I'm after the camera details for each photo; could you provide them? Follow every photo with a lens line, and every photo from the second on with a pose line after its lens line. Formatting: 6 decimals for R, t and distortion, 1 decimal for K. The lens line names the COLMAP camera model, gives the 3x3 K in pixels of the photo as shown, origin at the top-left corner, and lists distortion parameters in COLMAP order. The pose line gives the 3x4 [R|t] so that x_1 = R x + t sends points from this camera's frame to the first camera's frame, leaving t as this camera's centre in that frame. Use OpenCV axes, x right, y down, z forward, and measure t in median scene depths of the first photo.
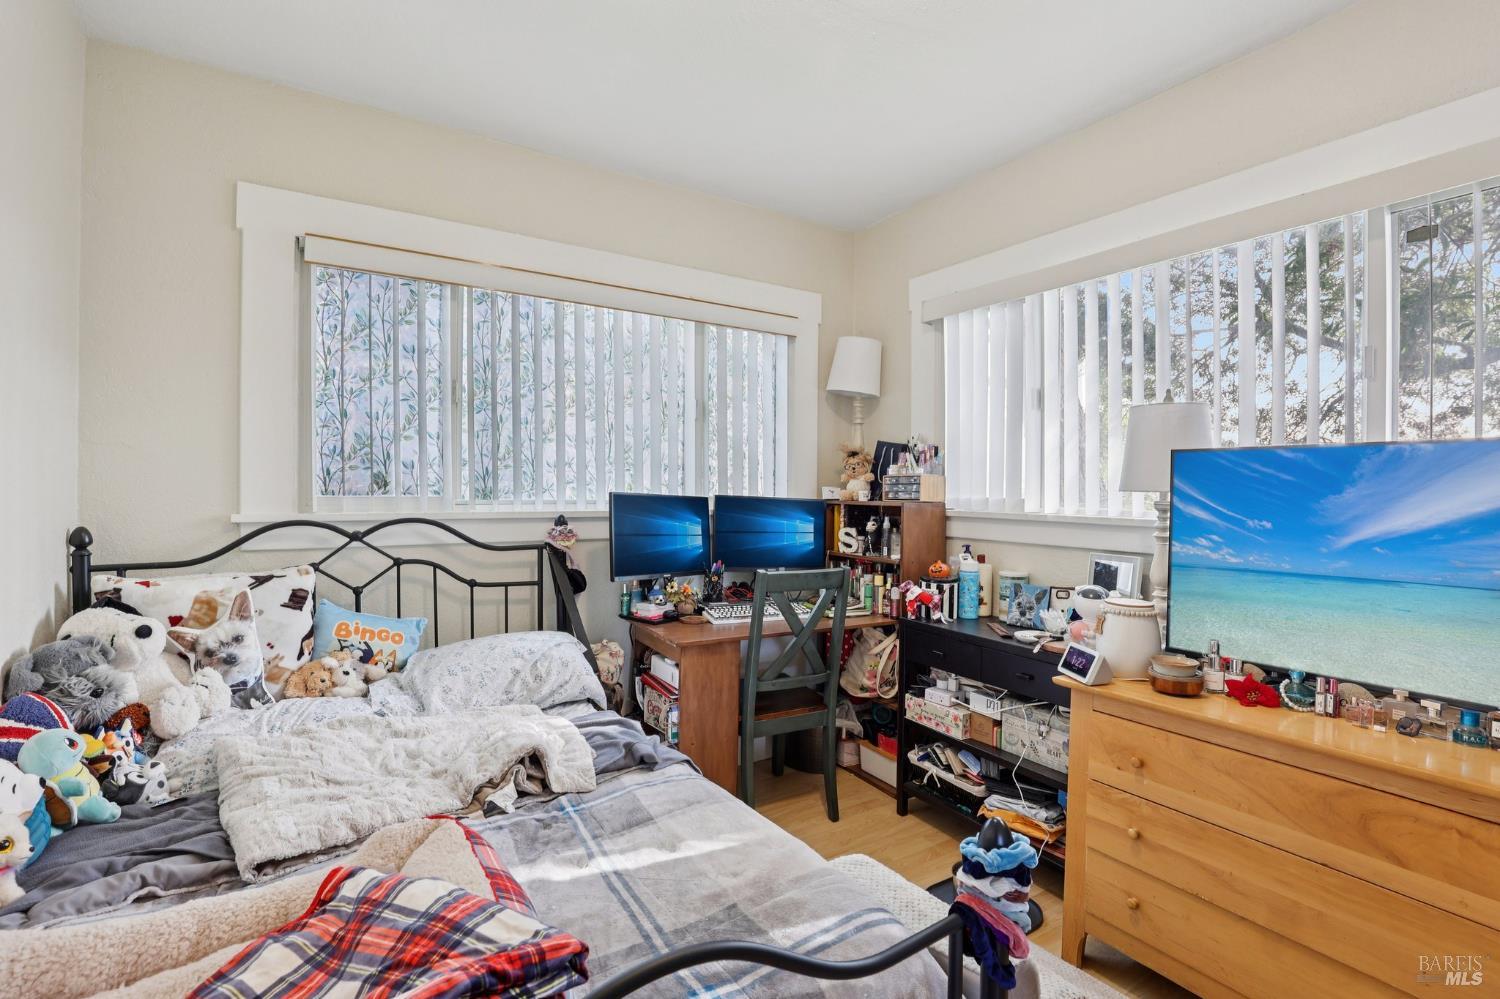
lens RADIAL K [[693.3, 0, 736.9], [0, 693.3, 511.6], [0, 0, 1]] dist [-0.030971, 0.003780]
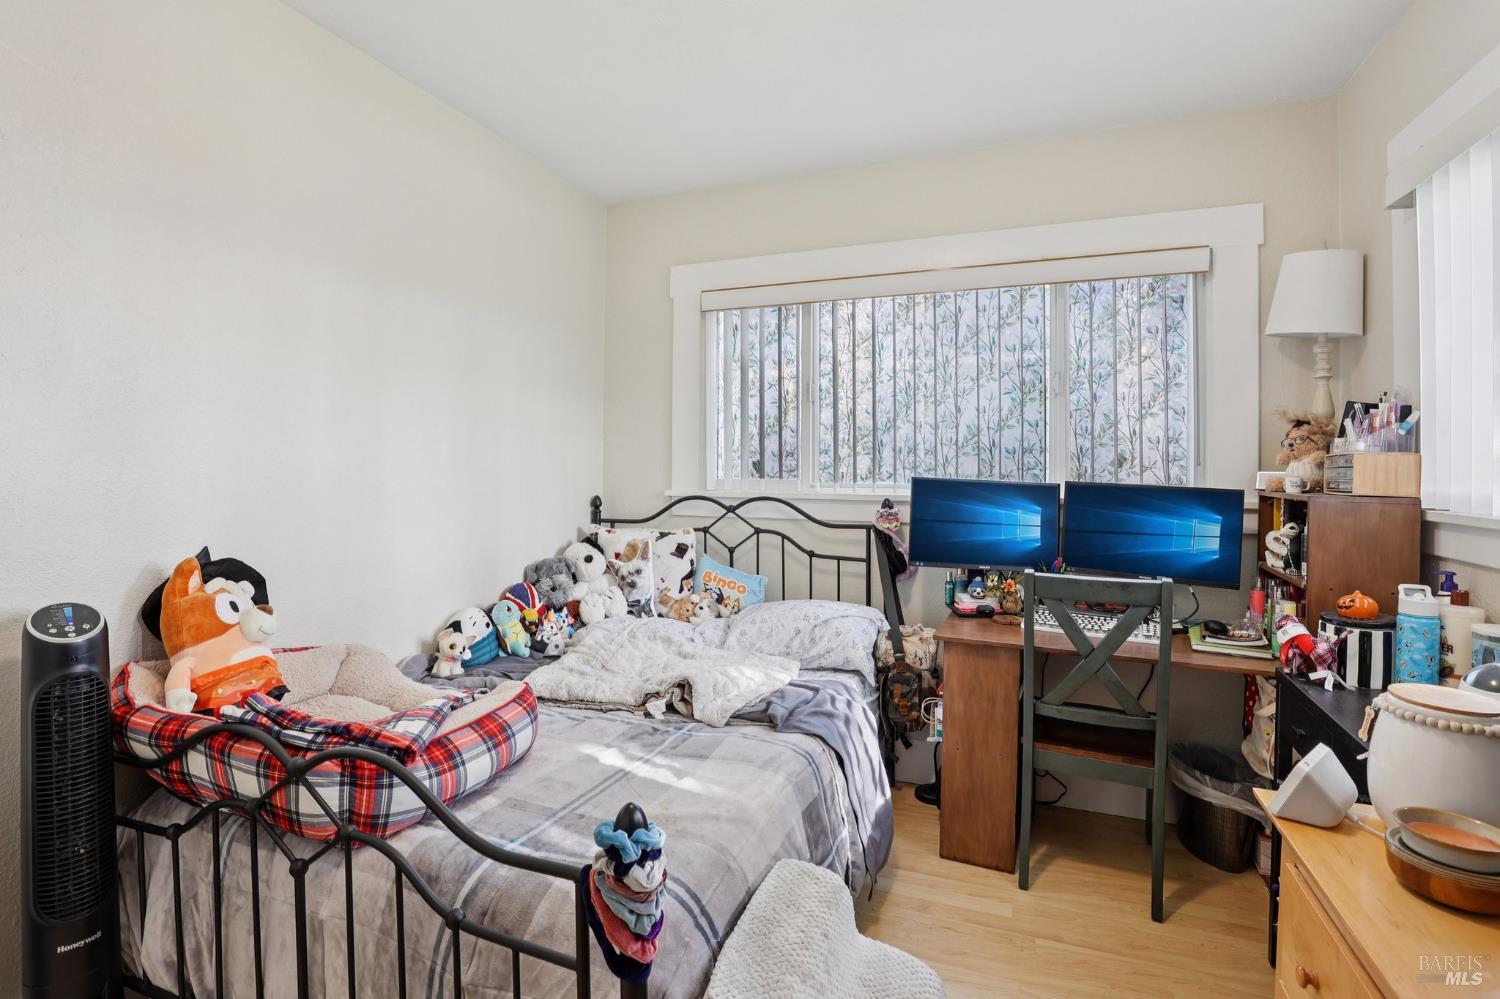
lens RADIAL K [[693.3, 0, 741.2], [0, 693.3, 485.7], [0, 0, 1]] dist [-0.030971, 0.003780]
pose [[0.585722, 0.014472, -0.810383, 0.512280], [-0.029387, 0.999562, -0.003390, -0.005290], [0.809979, 0.025800, 0.585891, 0.214369]]
